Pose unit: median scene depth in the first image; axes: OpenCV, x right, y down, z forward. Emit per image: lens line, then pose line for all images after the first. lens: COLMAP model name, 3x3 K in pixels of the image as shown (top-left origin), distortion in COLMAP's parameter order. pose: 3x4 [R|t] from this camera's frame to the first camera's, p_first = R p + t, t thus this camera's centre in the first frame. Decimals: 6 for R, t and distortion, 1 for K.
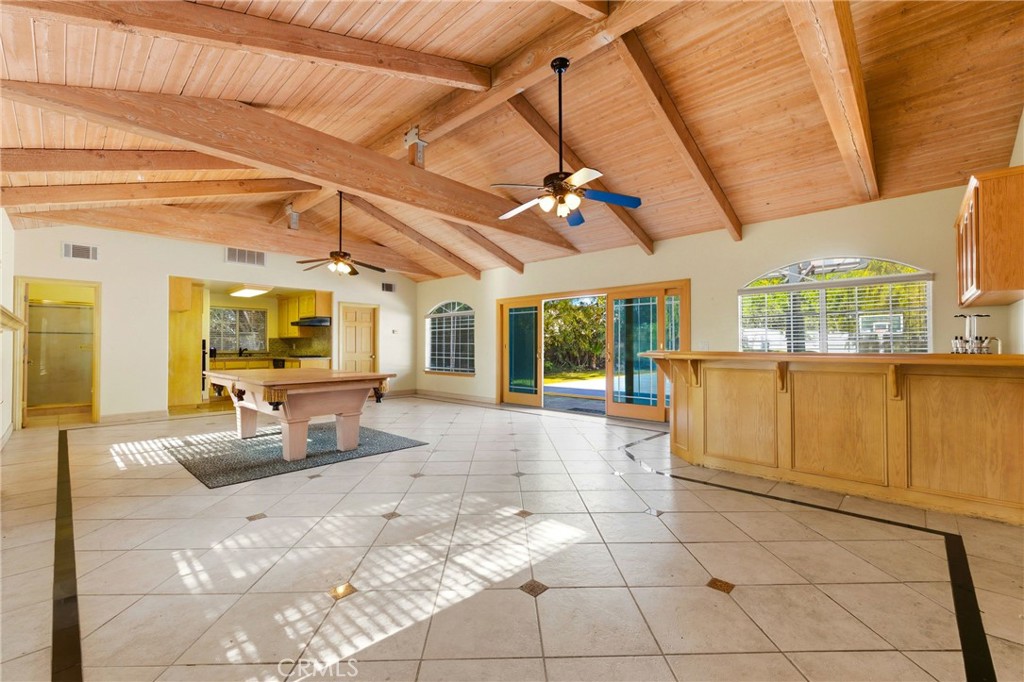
lens RADIAL K [[428.8, 0, 512.0], [0, 428.8, 341.0], [0, 0, 1]] dist [-0.000164, -0.000011]
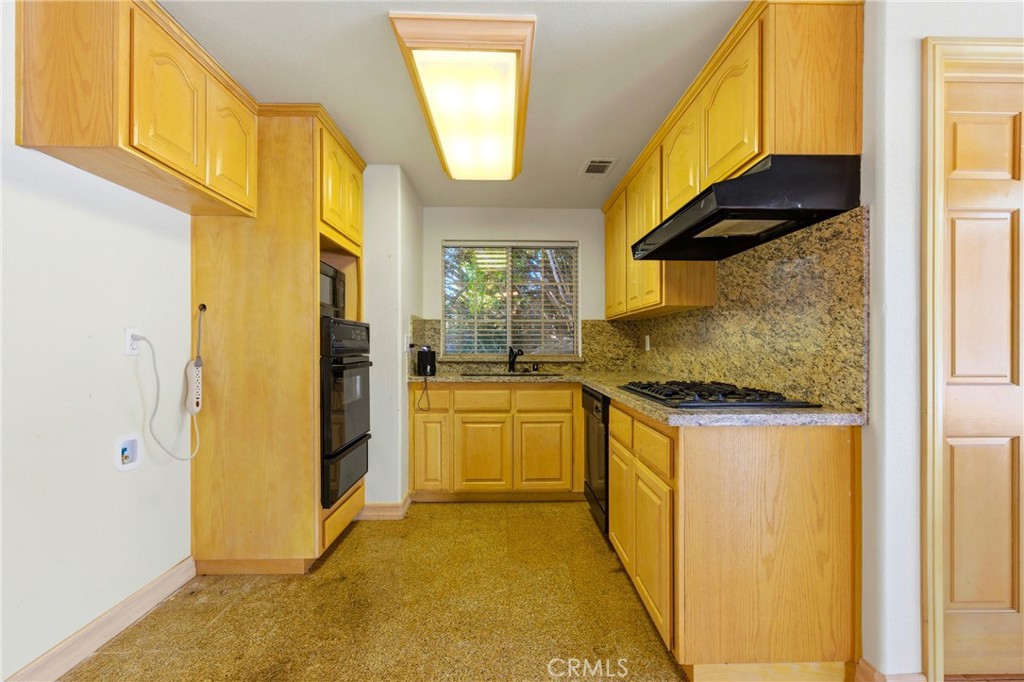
lens RADIAL K [[428.8, 0, 512.0], [0, 428.8, 341.0], [0, 0, 1]] dist [-0.000164, -0.000011]
pose [[0.702980, -0.004120, -0.711197, -0.369953], [0.009024, 0.999954, 0.003128, 0.009962], [0.711152, -0.008617, 0.702985, 0.739385]]
